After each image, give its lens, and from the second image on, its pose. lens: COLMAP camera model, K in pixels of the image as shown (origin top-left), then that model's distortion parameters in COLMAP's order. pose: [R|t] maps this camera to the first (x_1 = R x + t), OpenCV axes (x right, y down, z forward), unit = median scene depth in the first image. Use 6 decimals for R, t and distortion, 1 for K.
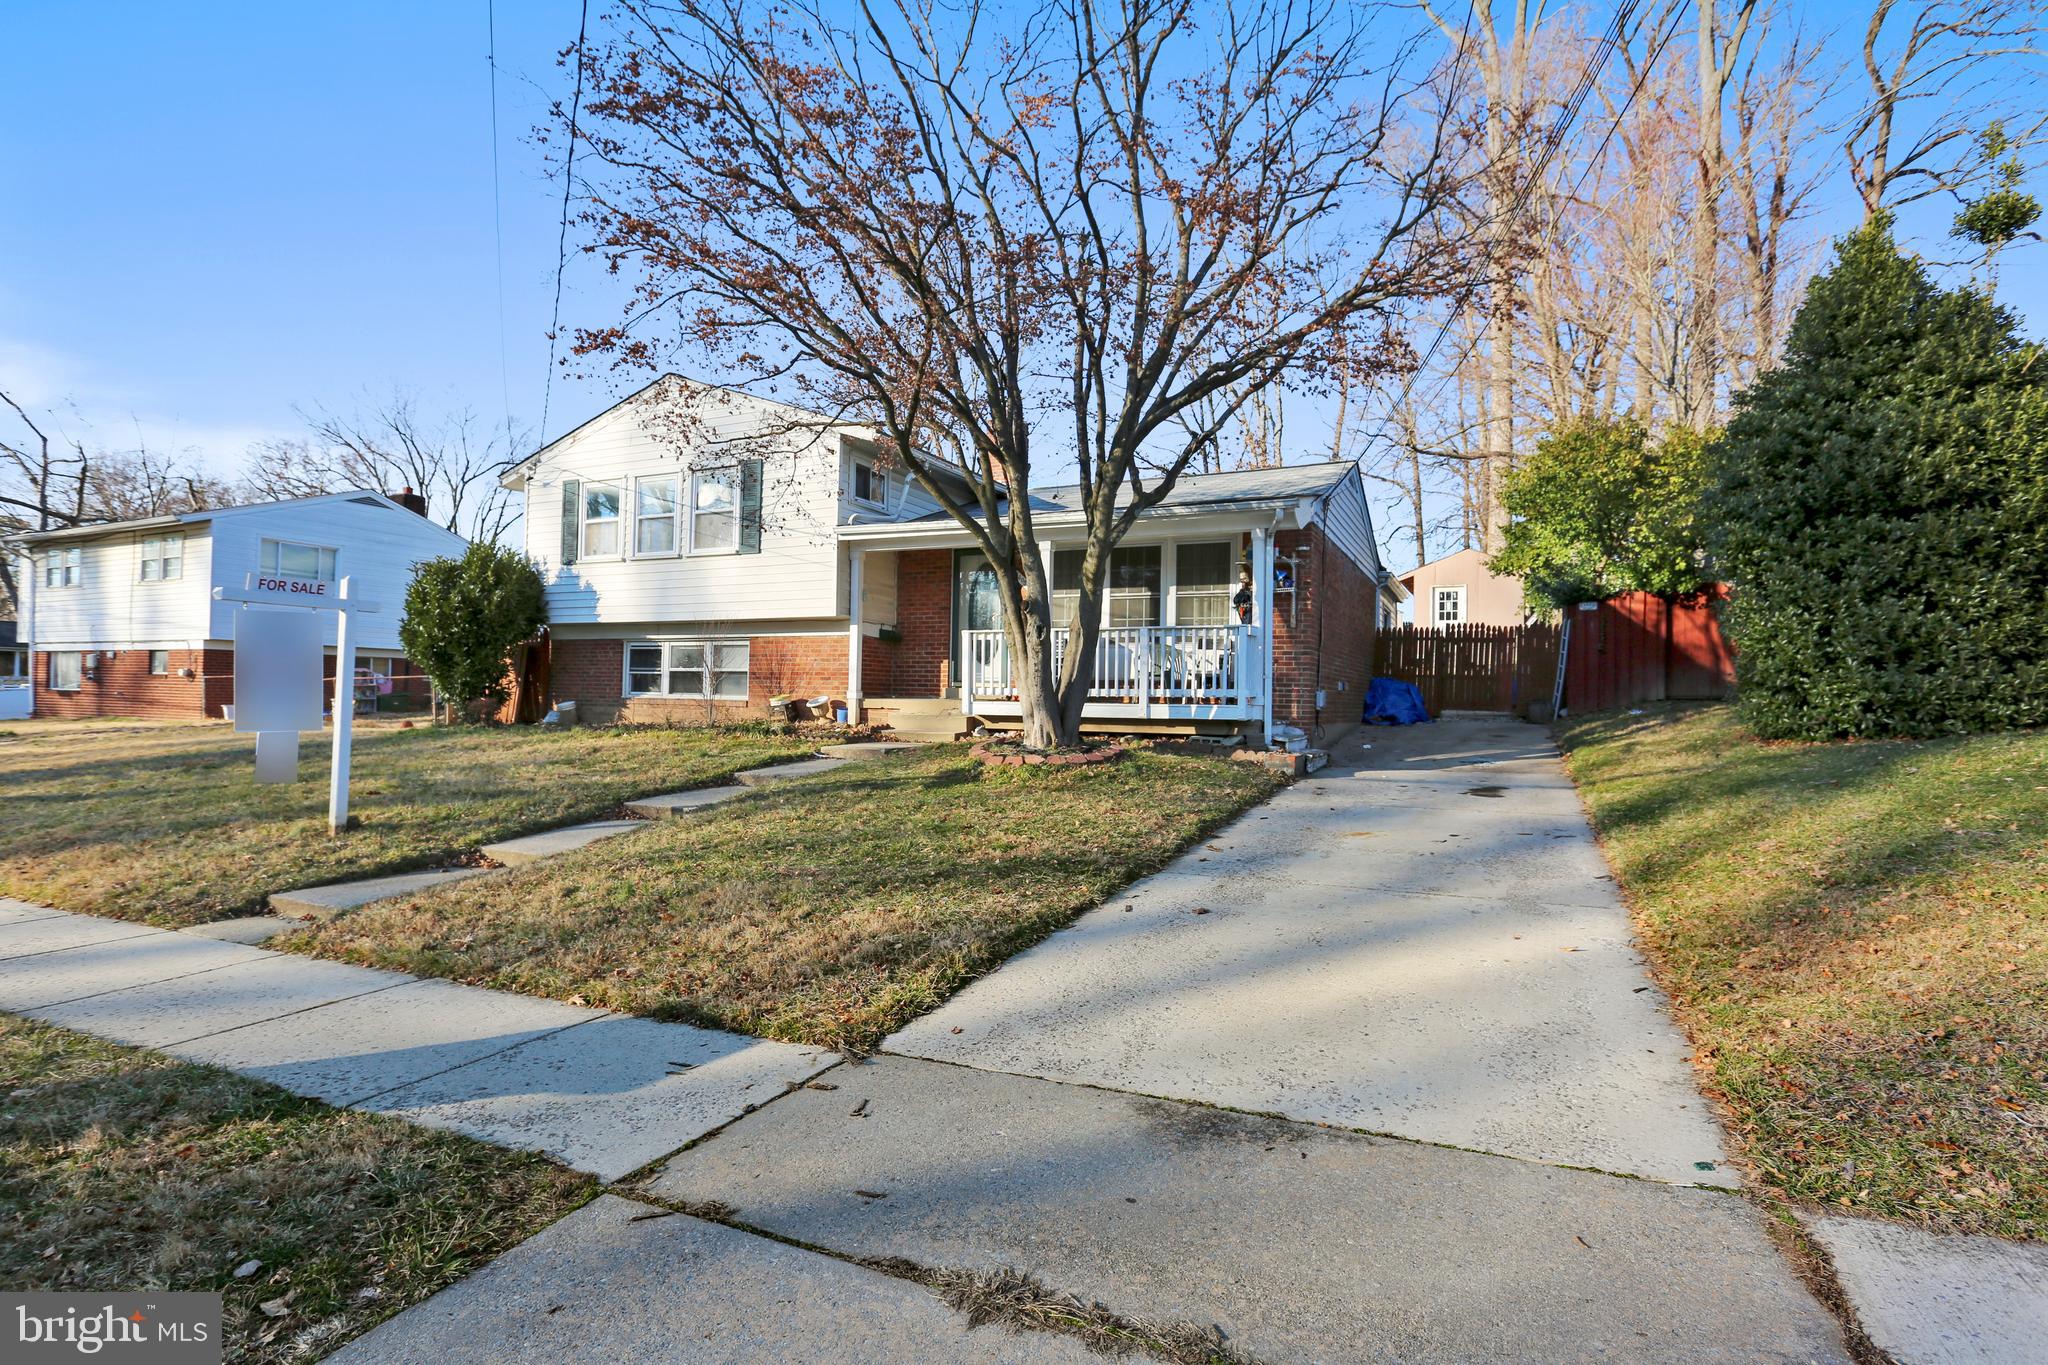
lens RADIAL K [[931.3, 0, 1024.0], [0, 931.3, 682.5], [0, 0, 1]] dist [-0.000359, -0.000070]
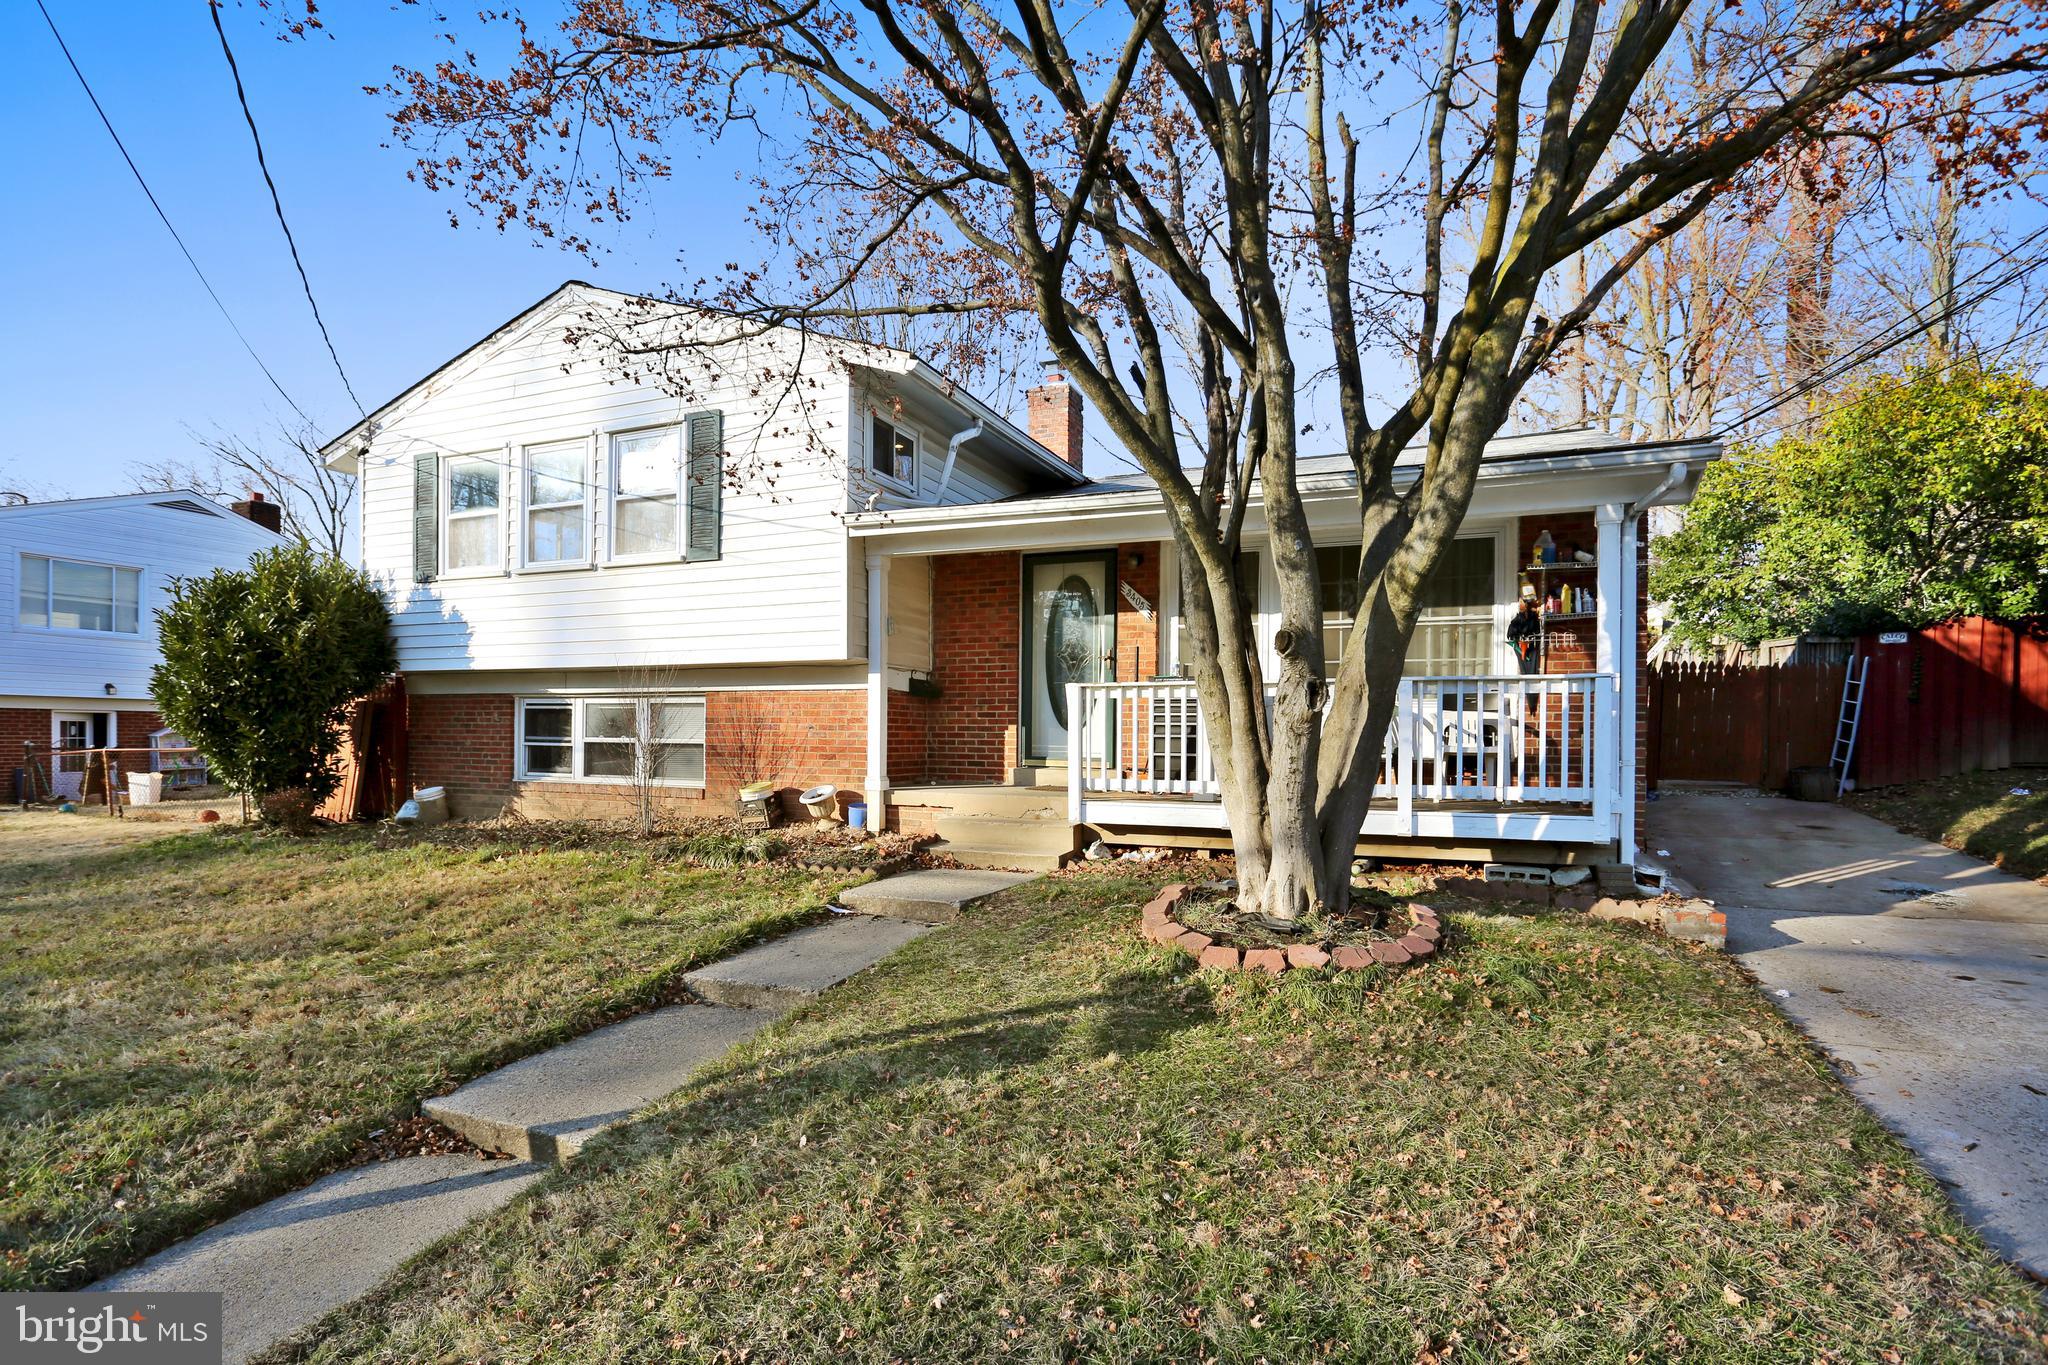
lens RADIAL K [[949.4, 0, 1035.4], [0, 949.4, 746.3], [0, 0, 1]] dist [-0.001359, 0.000063]
pose [[0.998678, -0.010251, 0.050363, -0.101173], [0.008837, 0.999563, 0.028226, -0.027924], [-0.050630, -0.027743, 0.998332, 0.334669]]
